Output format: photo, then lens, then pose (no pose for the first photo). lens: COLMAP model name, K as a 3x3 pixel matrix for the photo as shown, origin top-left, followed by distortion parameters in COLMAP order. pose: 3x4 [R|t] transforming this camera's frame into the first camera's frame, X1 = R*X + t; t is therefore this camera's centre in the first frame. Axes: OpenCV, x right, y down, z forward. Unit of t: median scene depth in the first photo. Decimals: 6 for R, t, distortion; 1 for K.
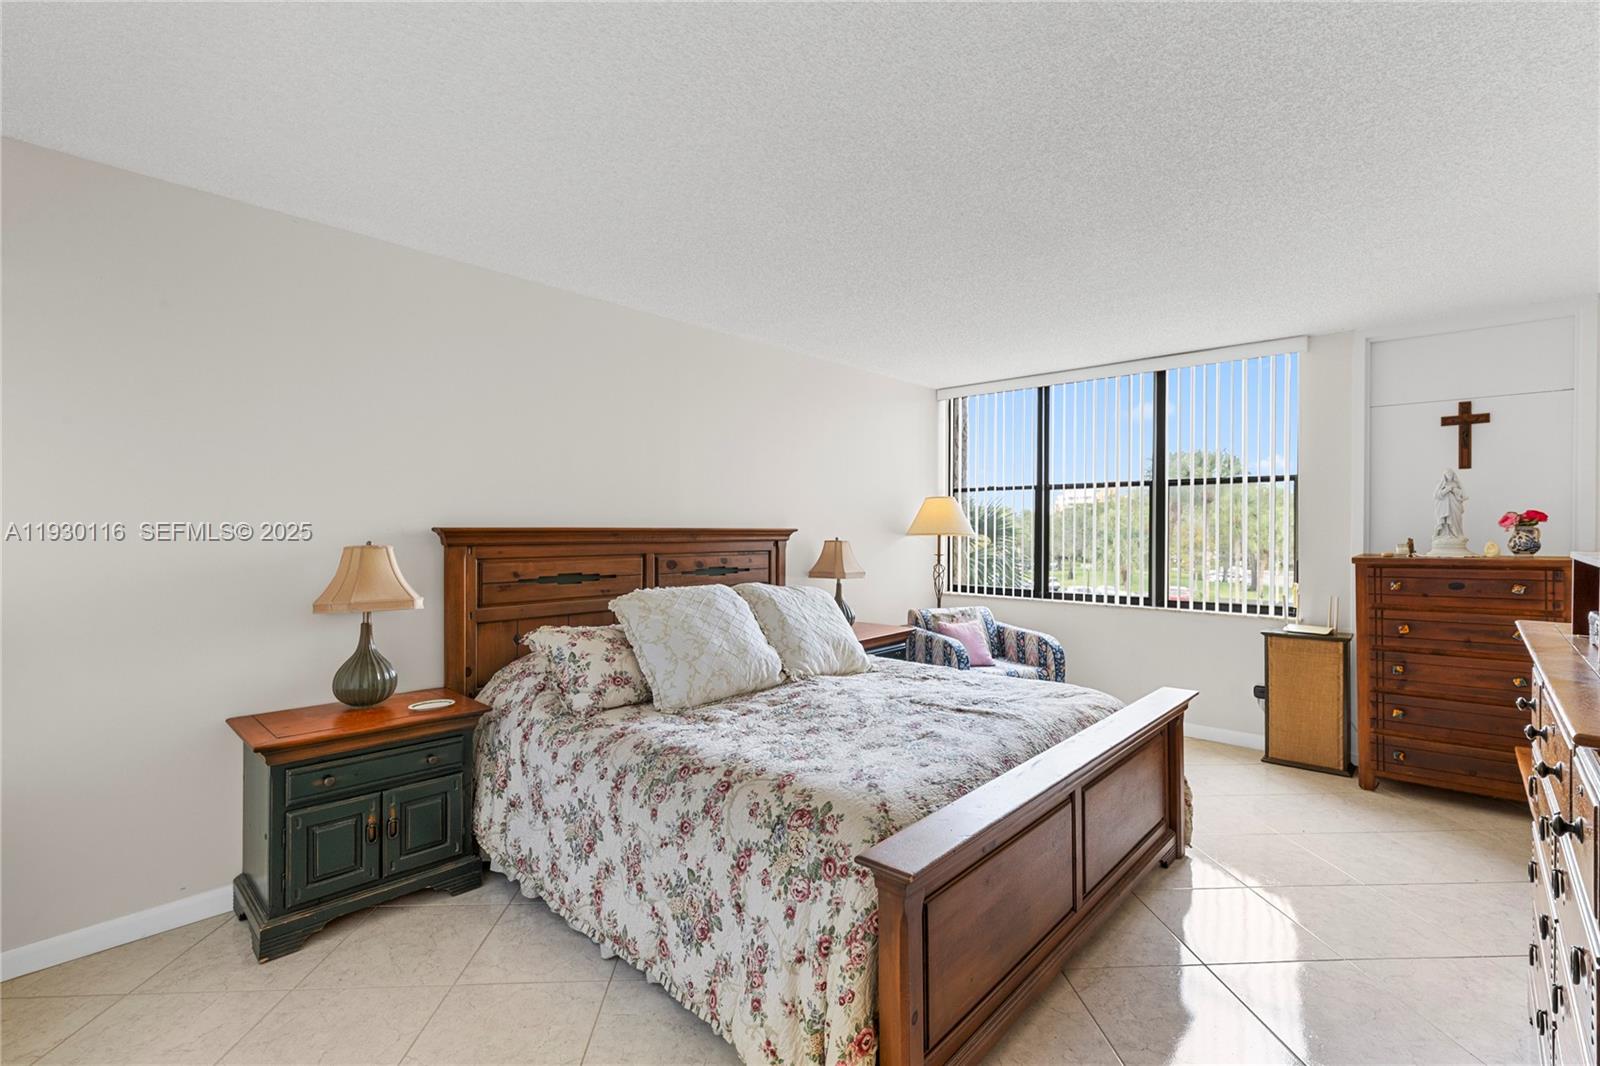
lens RADIAL K [[718.5, 0, 803.0], [0, 718.5, 537.4], [0, 0, 1]] dist [0.009487, 0.000590]
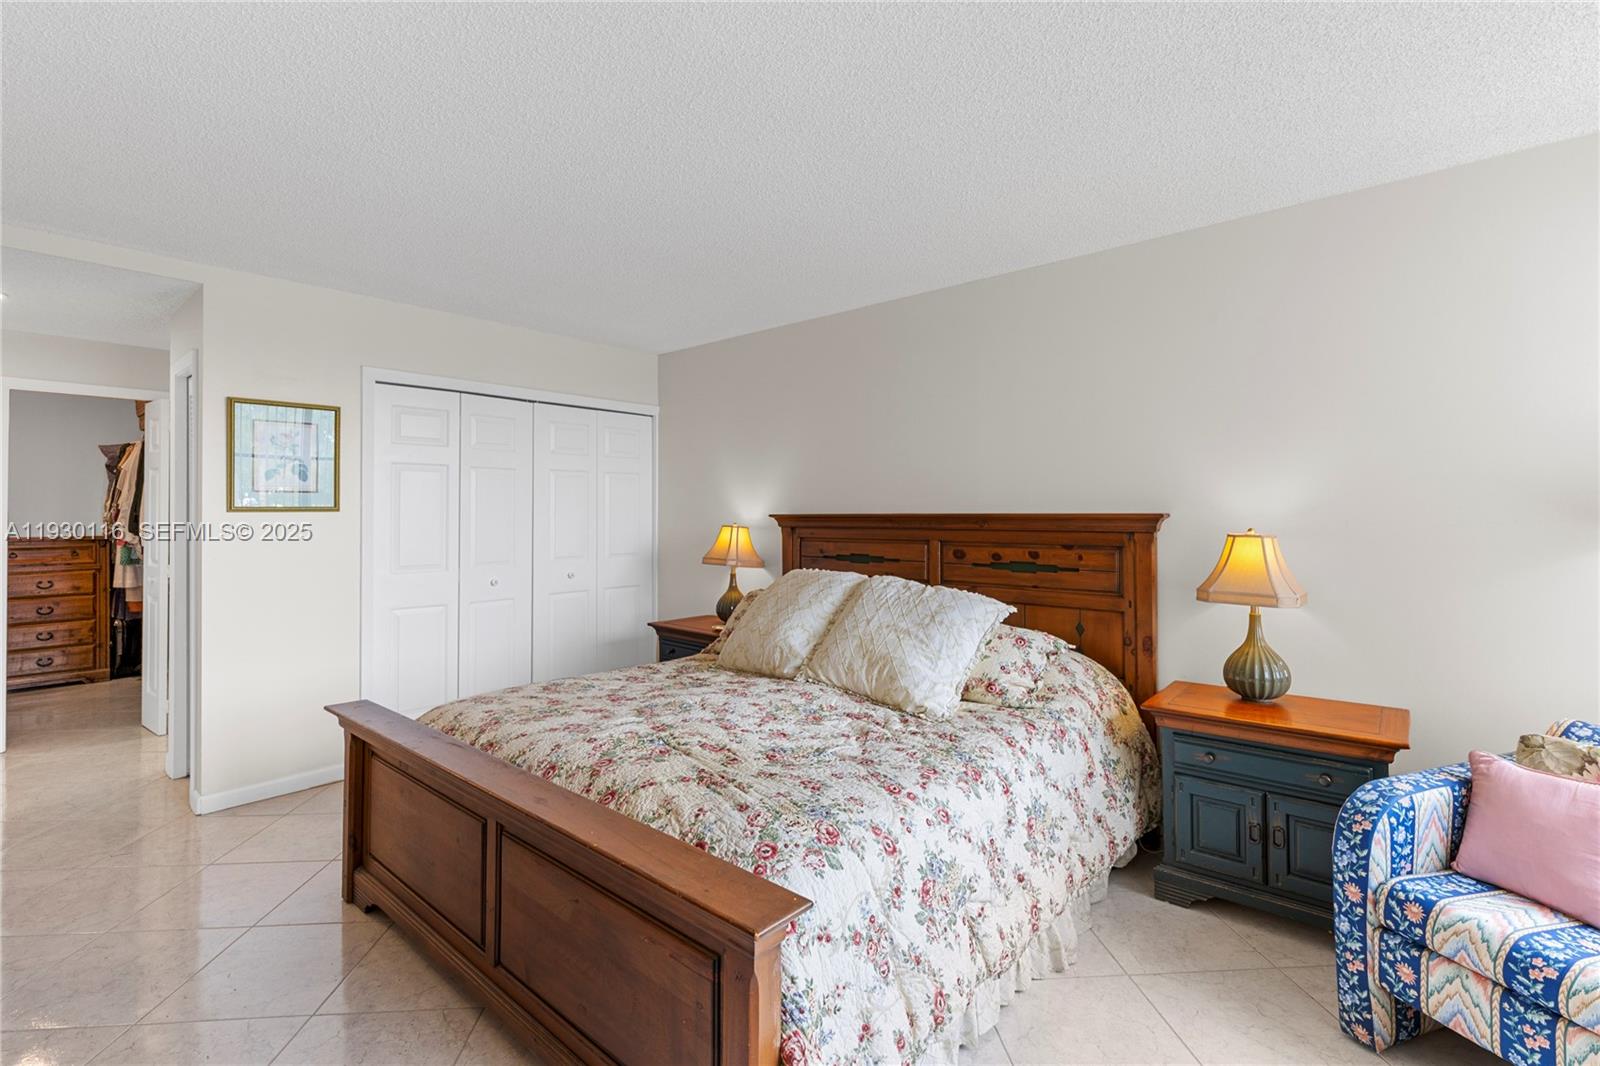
lens RADIAL K [[718.5, 0, 802.8], [0, 718.5, 515.5], [0, 0, 1]] dist [0.009487, 0.000590]
pose [[0.009474, -0.003962, -0.999947, 0.749040], [-0.010047, 0.999941, -0.004057, -0.005327], [0.999905, 0.010085, 0.009434, 0.817100]]
